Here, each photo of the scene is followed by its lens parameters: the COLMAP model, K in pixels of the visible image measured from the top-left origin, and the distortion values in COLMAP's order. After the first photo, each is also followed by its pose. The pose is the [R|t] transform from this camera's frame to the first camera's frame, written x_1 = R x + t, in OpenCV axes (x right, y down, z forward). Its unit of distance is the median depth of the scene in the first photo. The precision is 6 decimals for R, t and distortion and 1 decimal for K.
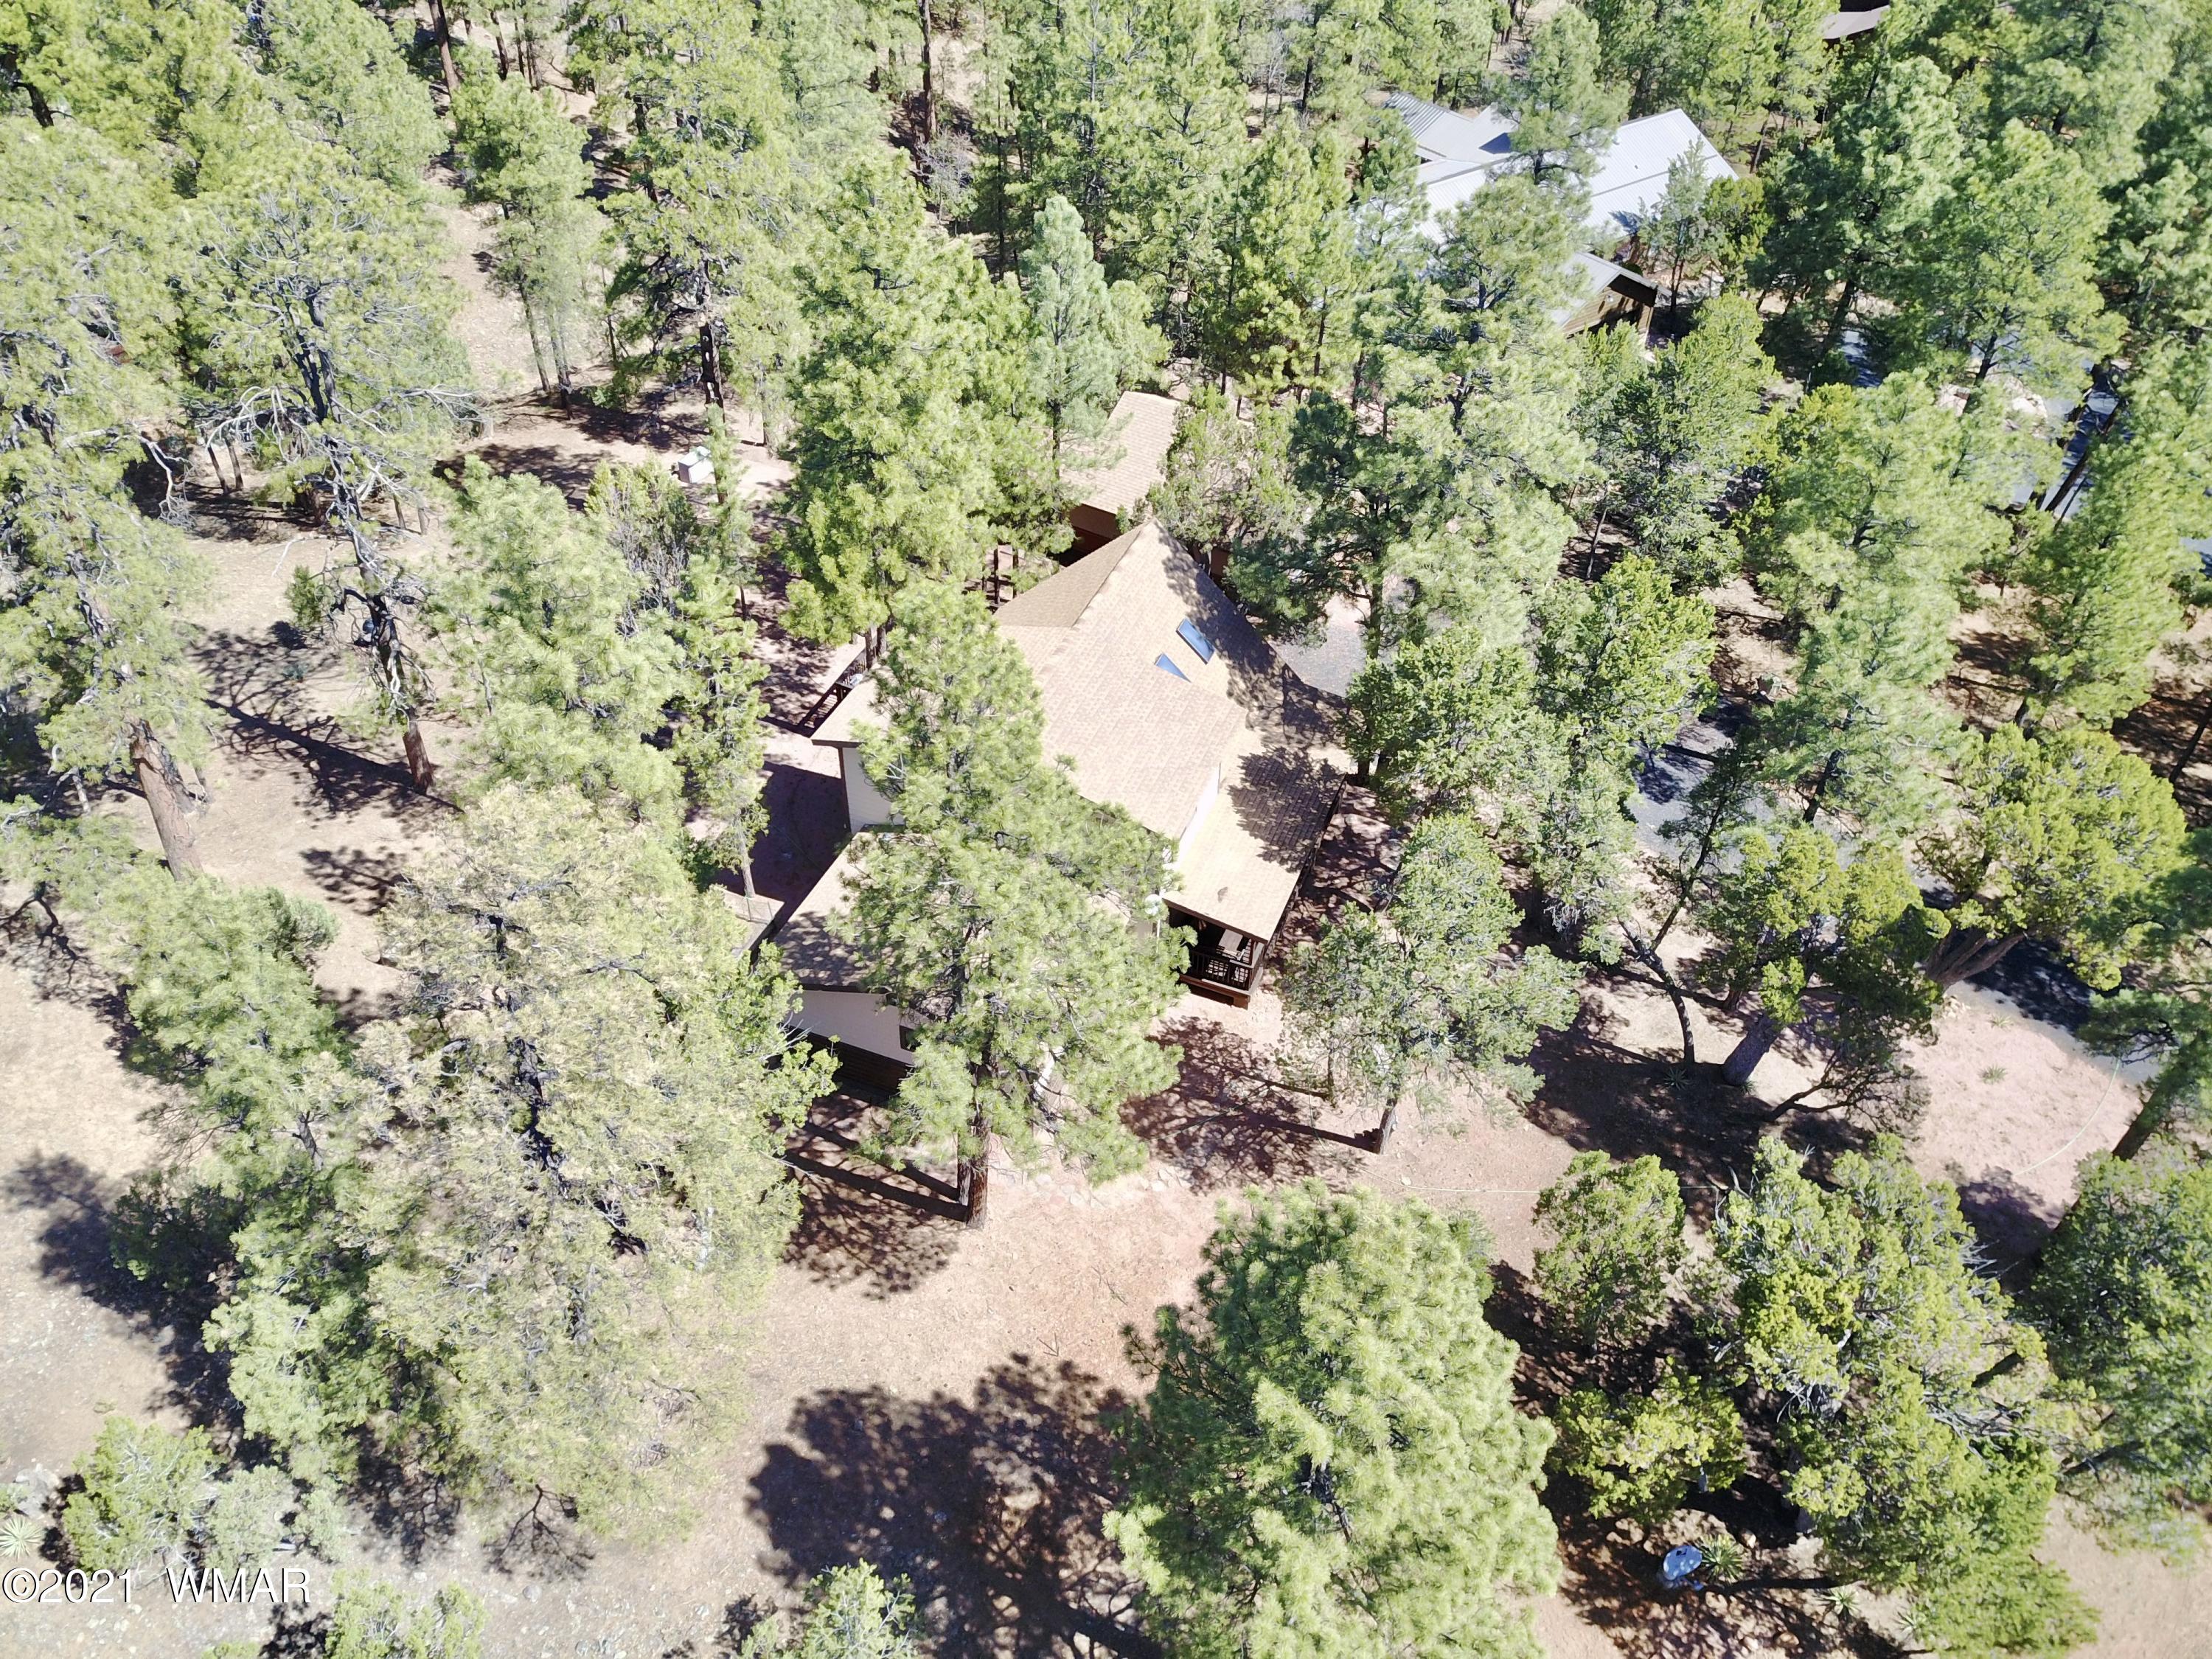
lens RADIAL K [[1674.7, 0, 1111.0], [0, 1674.7, 835.8], [0, 0, 1]] dist [0.009917, -0.002195]
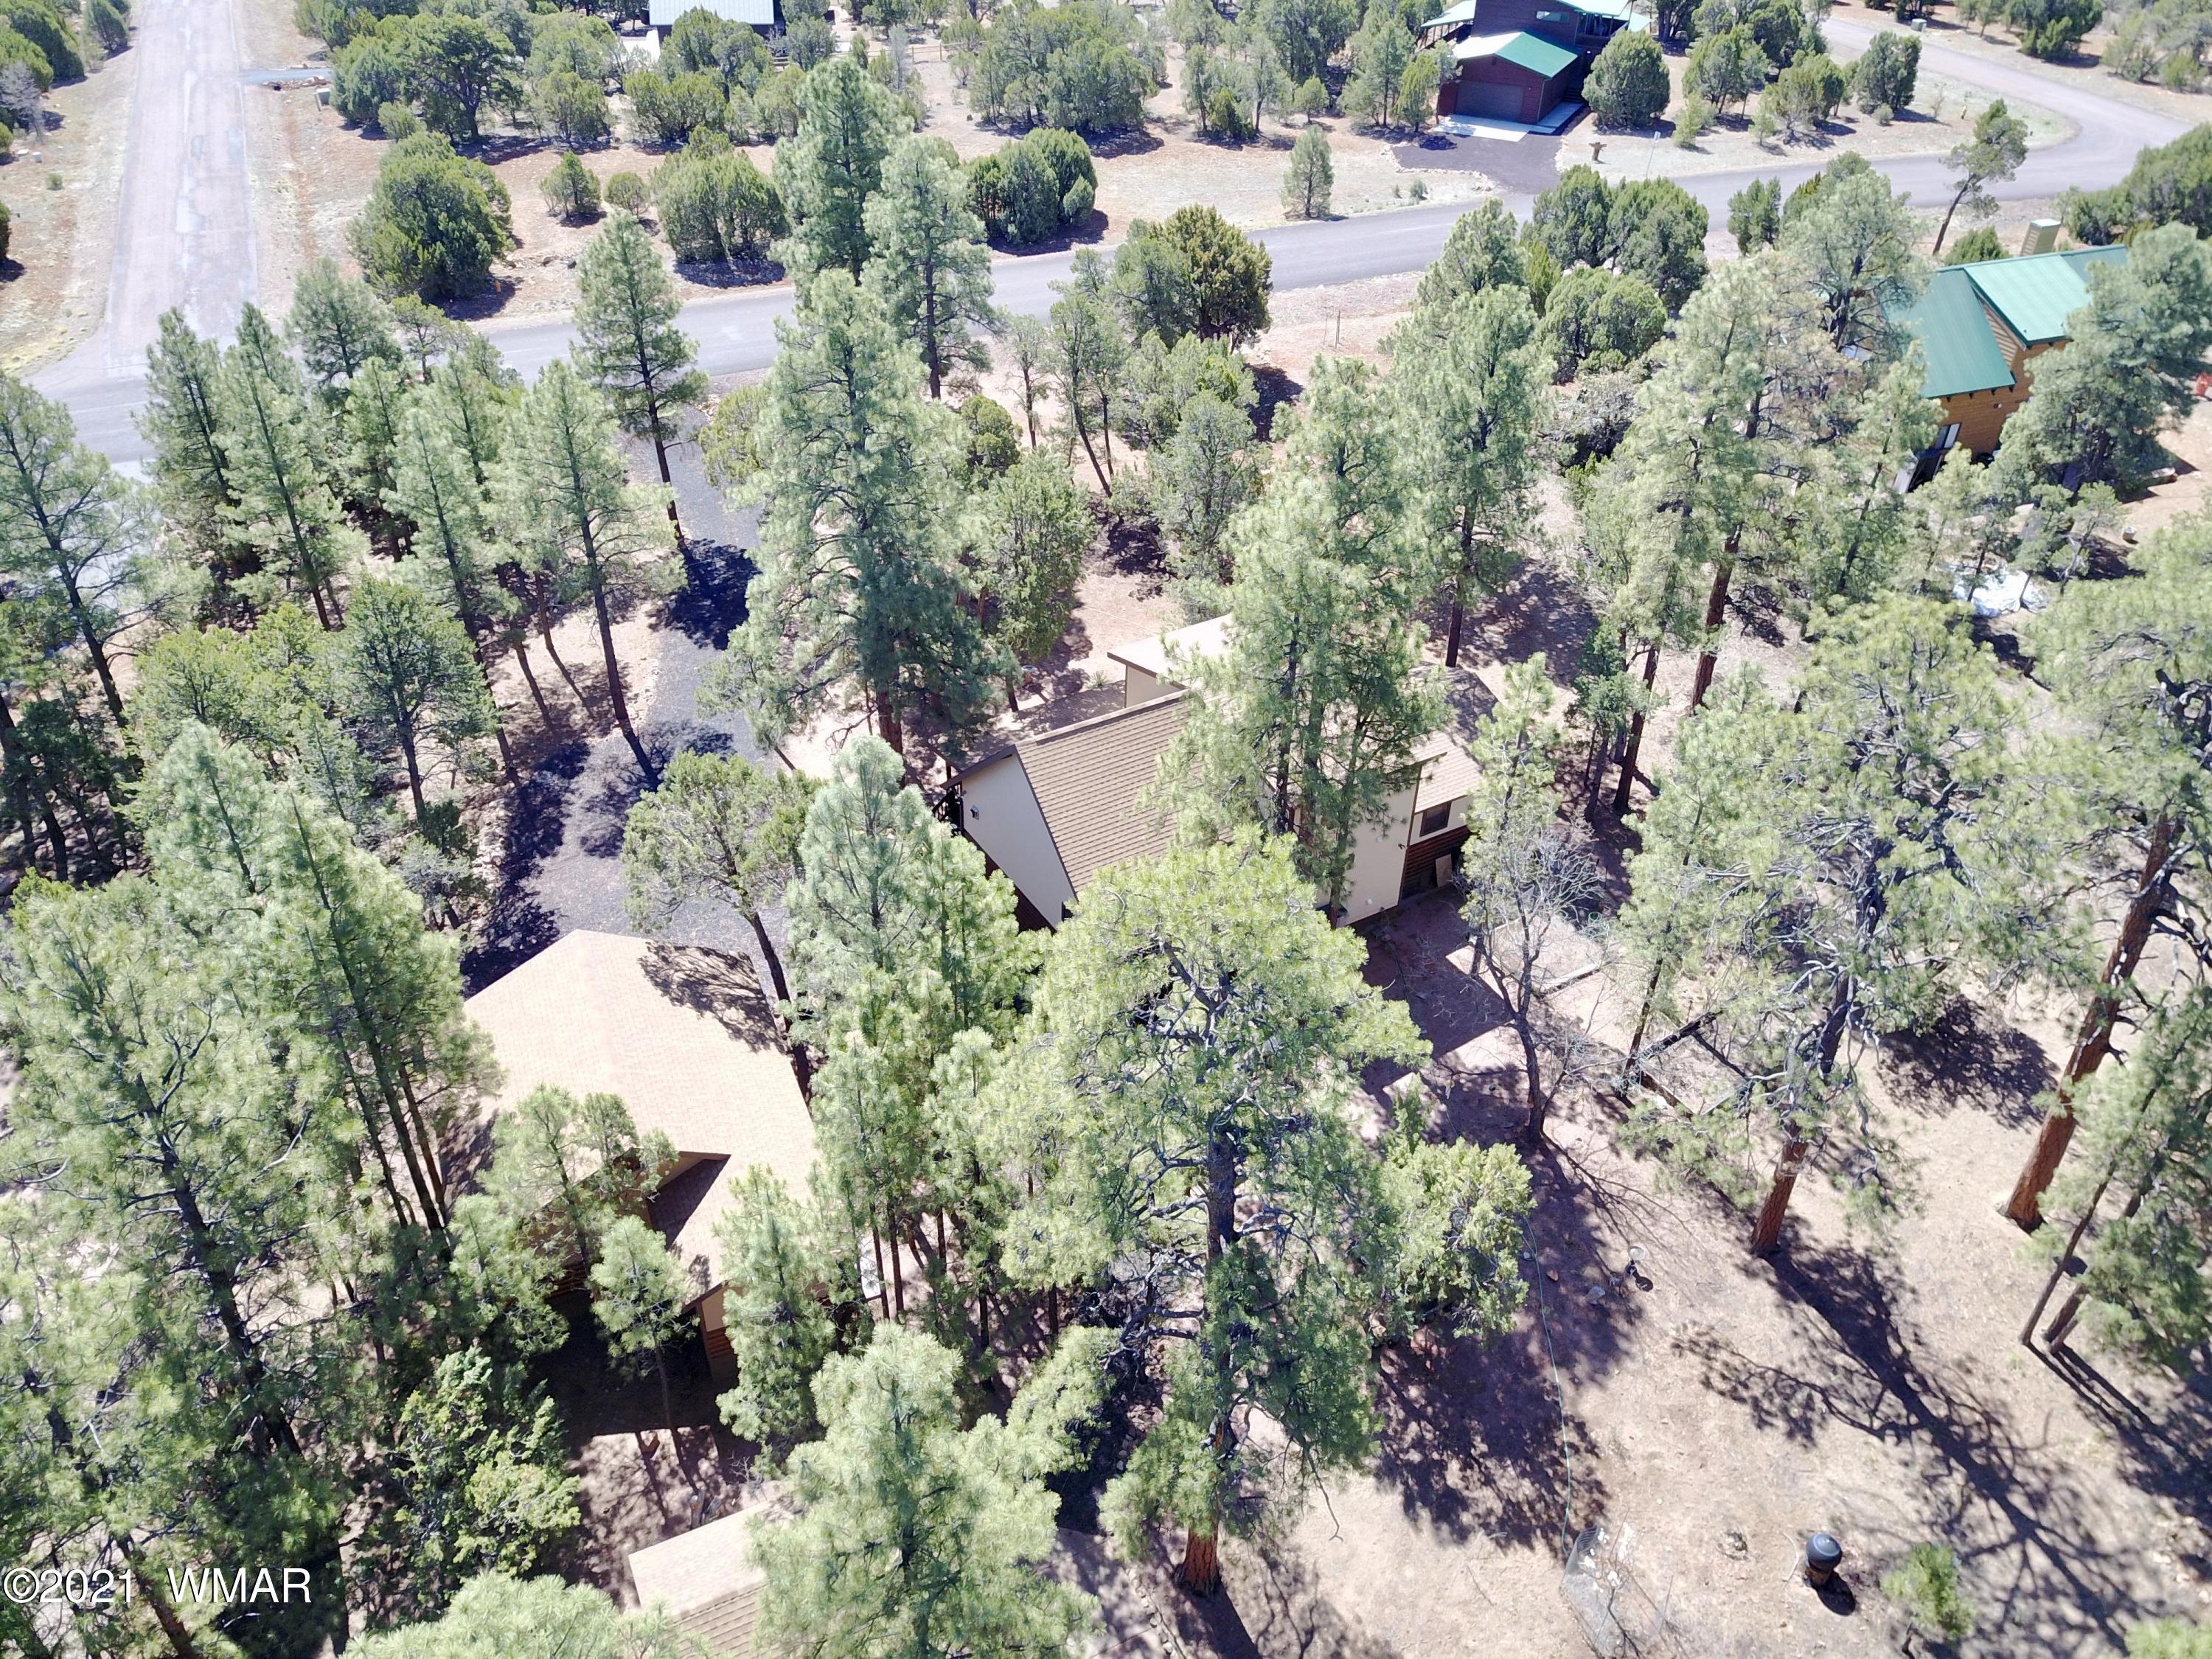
lens RADIAL K [[1674.7, 0, 1103.8], [0, 1674.7, 832.0], [0, 0, 1]] dist [0.009917, -0.002195]
pose [[-0.795381, -0.390100, 0.463886, -0.552752], [0.377534, 0.279882, 0.882686, -1.155162], [-0.474169, 0.877205, -0.075337, 1.254936]]
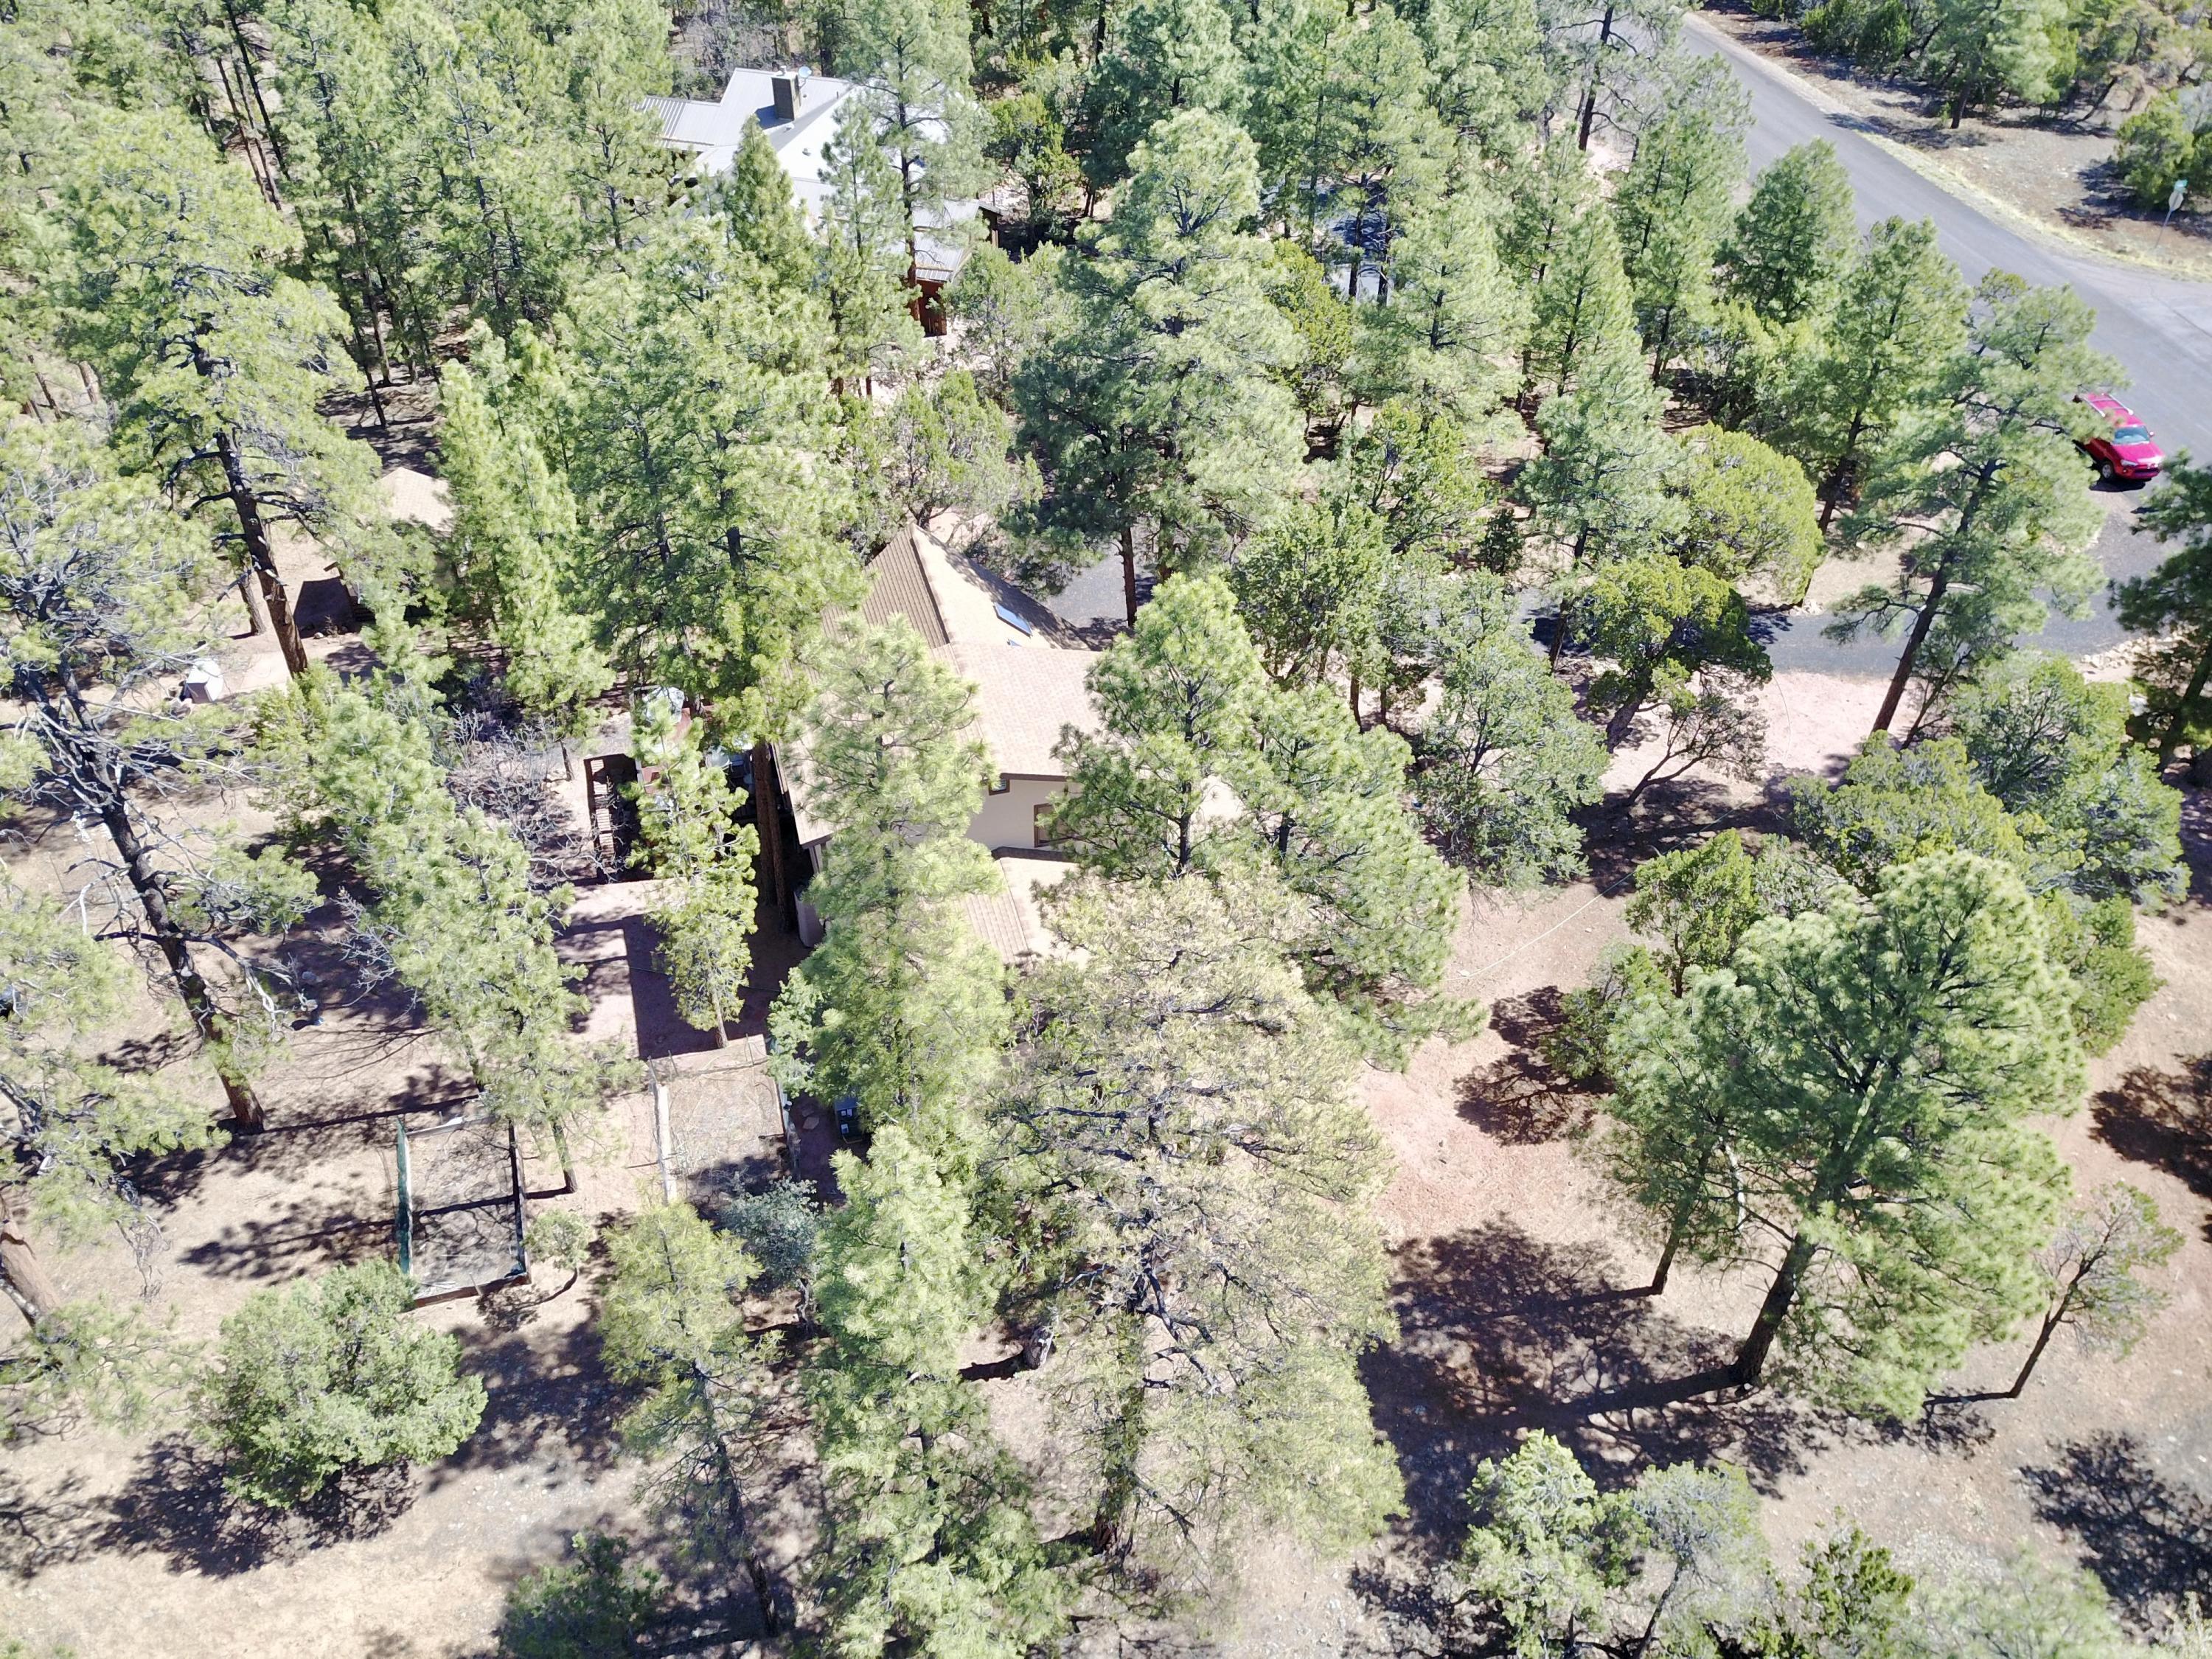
lens RADIAL K [[1674.7, 0, 1116.8], [0, 1674.7, 821.1], [0, 0, 1]] dist [0.009917, -0.002195]
pose [[0.798486, -0.403494, 0.446781, -0.458772], [0.401274, 0.909961, 0.104643, -0.097593], [-0.448776, 0.095726, 0.888503, 0.080676]]
